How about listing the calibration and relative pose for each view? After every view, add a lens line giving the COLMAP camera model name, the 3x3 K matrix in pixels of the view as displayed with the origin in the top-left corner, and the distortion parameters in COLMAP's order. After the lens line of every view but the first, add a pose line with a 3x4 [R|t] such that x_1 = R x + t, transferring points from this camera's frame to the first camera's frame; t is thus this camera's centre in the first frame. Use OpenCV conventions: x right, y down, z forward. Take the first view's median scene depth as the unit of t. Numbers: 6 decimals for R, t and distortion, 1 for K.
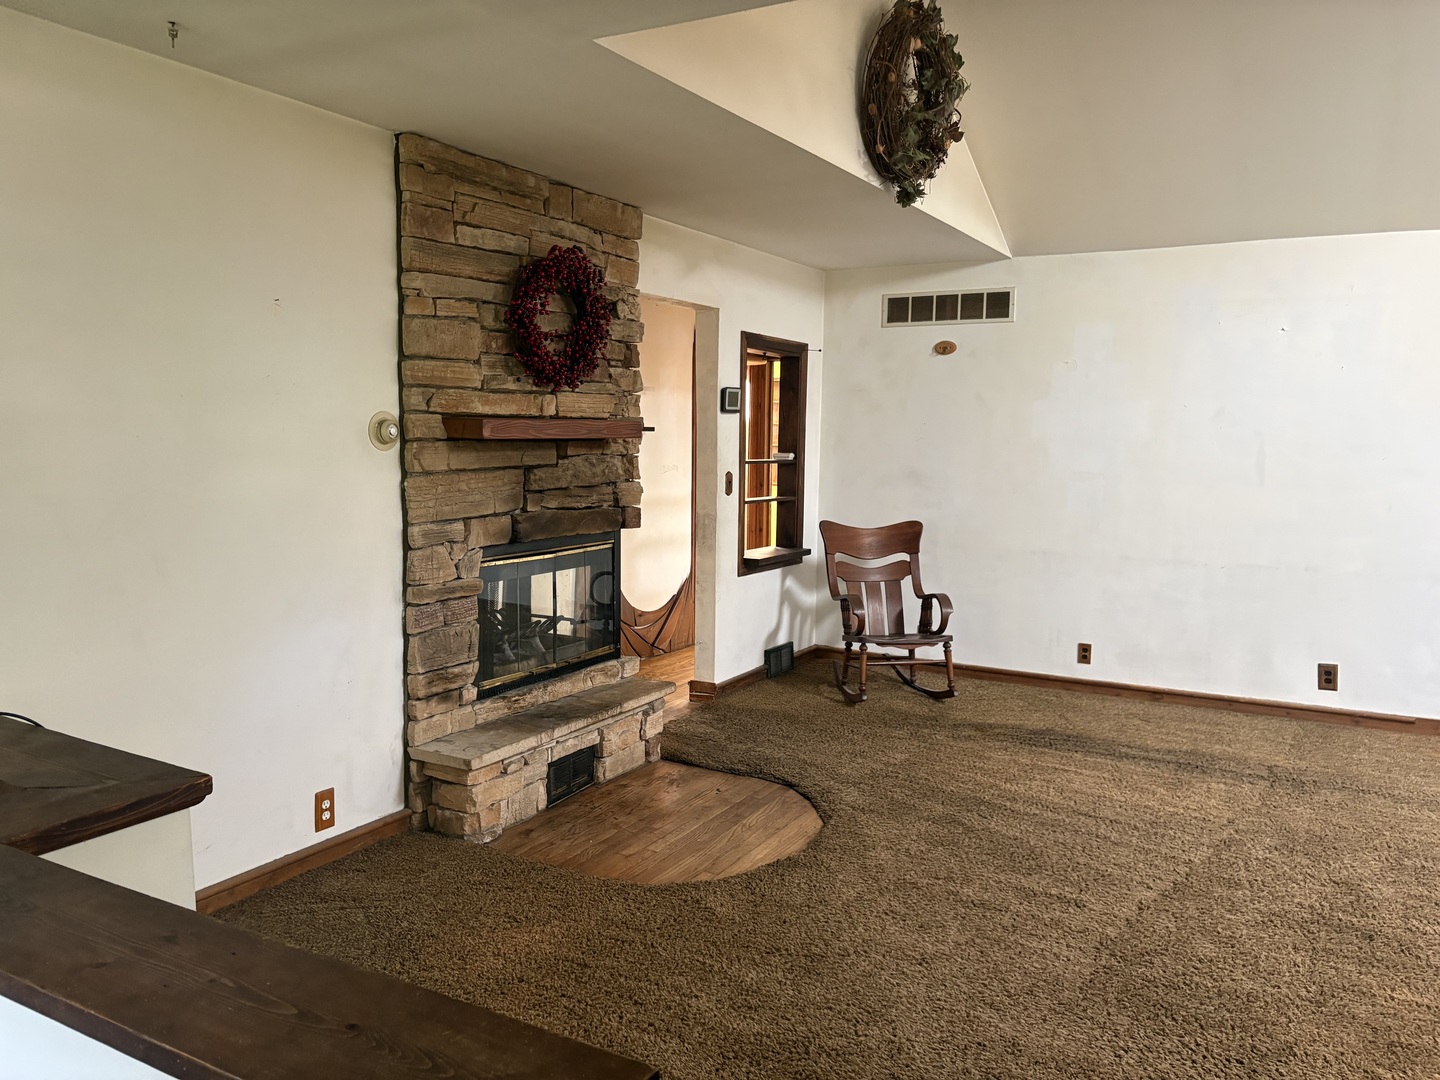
lens RADIAL K [[1092.7, 0, 726.5], [0, 1092.7, 546.2], [0, 0, 1]] dist [0.055599, -0.062369]
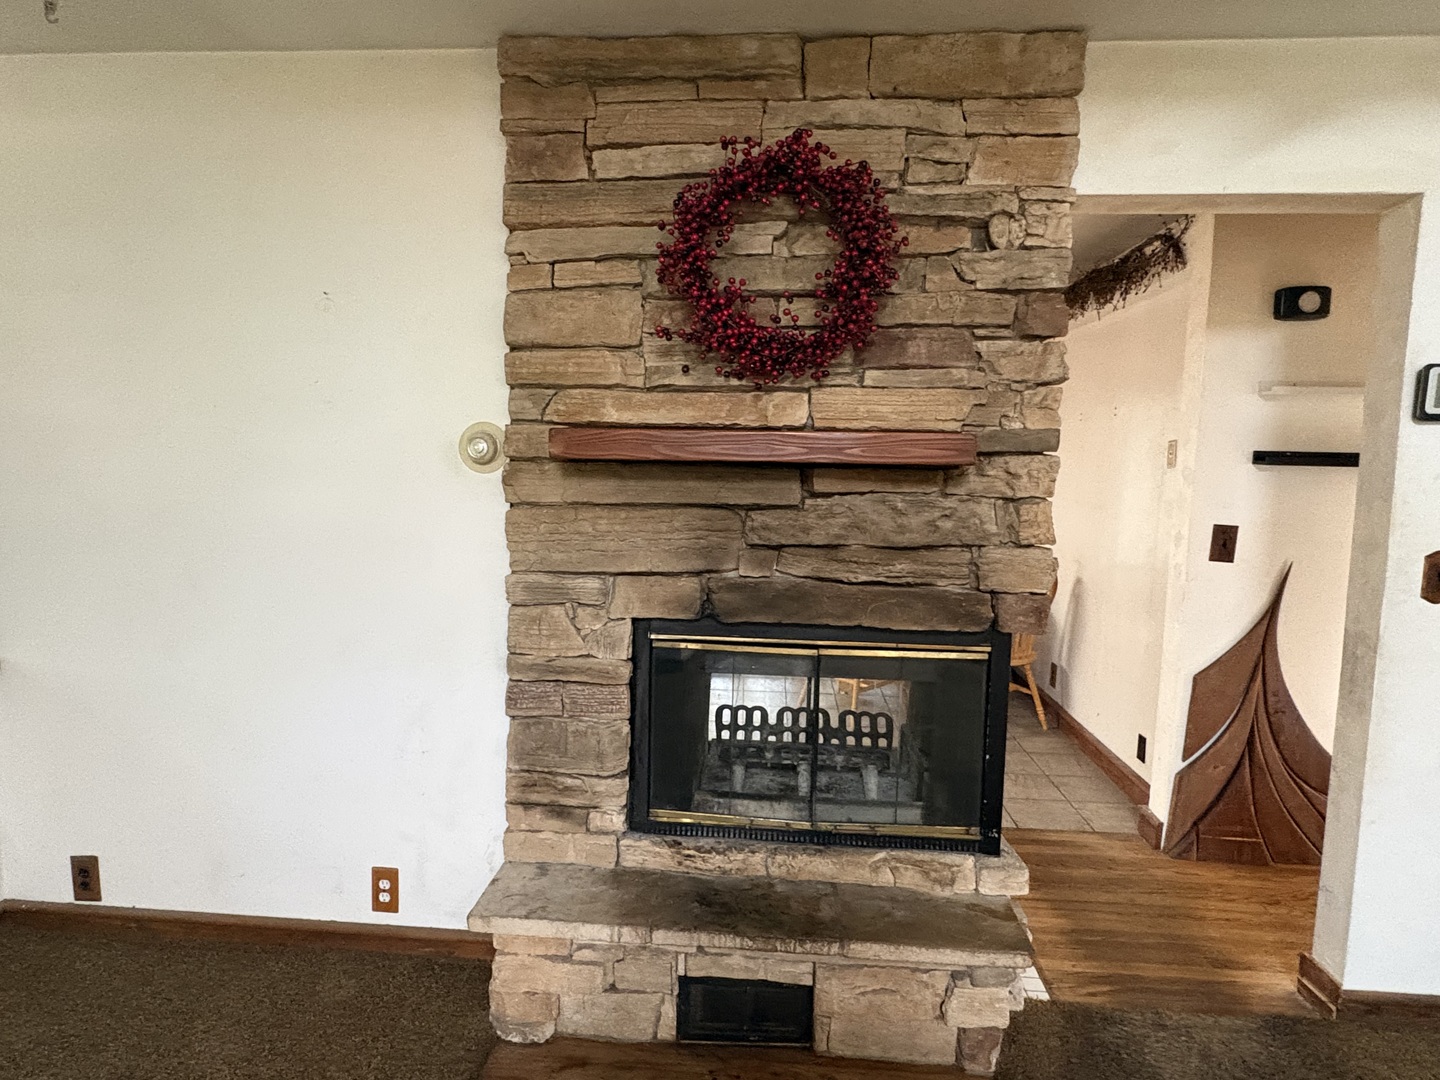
lens RADIAL K [[827.6, 0, 723.0], [0, 827.6, 540.5], [0, 0, 1]] dist [-0.005252, 0.002728]
pose [[0.420916, 0.084227, -0.903181, 0.257845], [-0.113262, 0.992768, 0.039797, -0.072651], [0.900001, 0.085545, 0.427412, 0.803686]]
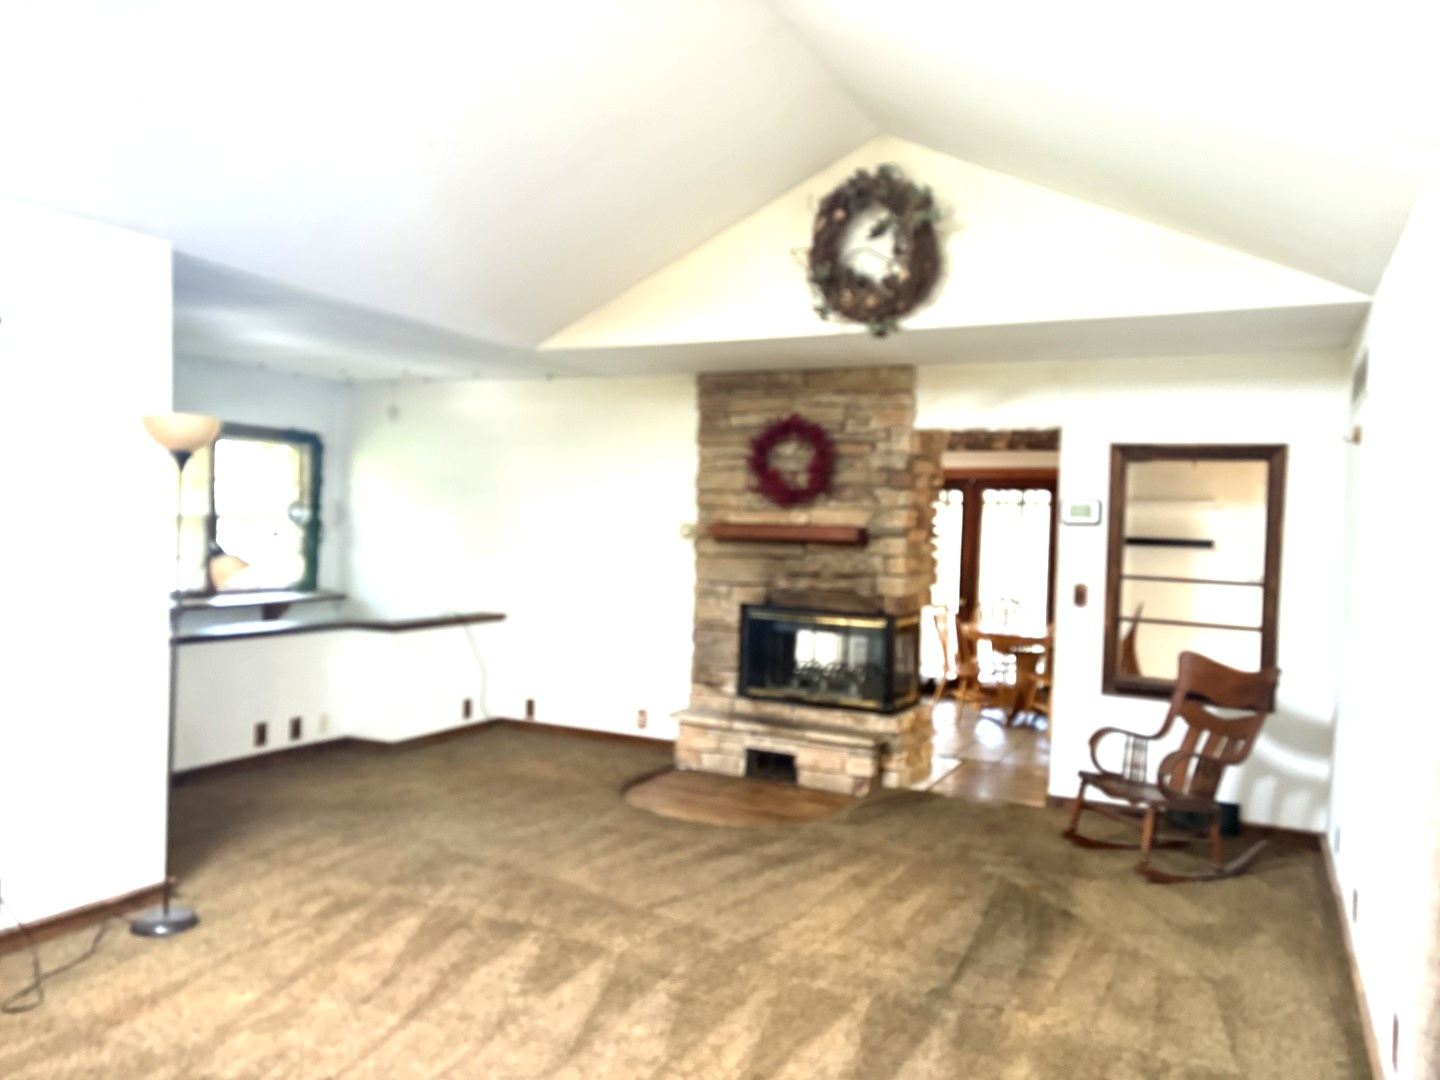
lens RADIAL K [[1092.7, 0, 717.7], [0, 1092.7, 537.2], [0, 0, 1]] dist [0.055599, -0.062369]
pose [[0.037265, 0.000425, -0.999305, 1.382167], [-0.137690, 0.990464, -0.004713, -0.082189], [0.989774, 0.137770, 0.036968, 0.868767]]
